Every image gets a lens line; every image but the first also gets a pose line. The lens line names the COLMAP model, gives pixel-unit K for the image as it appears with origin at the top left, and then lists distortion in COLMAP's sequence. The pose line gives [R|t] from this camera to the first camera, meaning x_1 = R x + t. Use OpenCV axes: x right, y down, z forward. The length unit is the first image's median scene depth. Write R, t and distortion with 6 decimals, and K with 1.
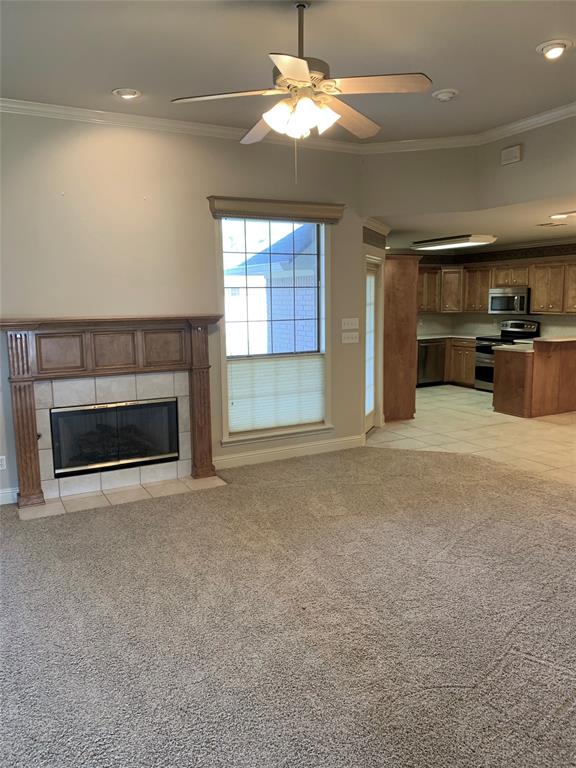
lens RADIAL K [[590.1, 0, 288.7], [0, 590.1, 385.3], [0, 0, 1]] dist [0.006081, -0.000740]
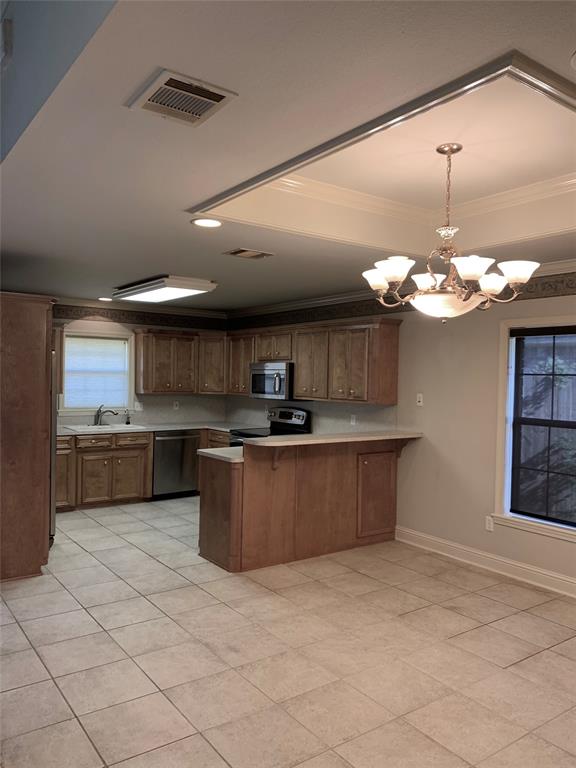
lens RADIAL K [[590.1, 0, 286.9], [0, 590.1, 383.9], [0, 0, 1]] dist [0.006081, -0.000740]
pose [[0.987878, 0.034870, 0.151268, 0.303274], [-0.014065, 0.990542, -0.136486, -0.044365], [-0.154597, 0.132704, 0.979025, 0.320335]]
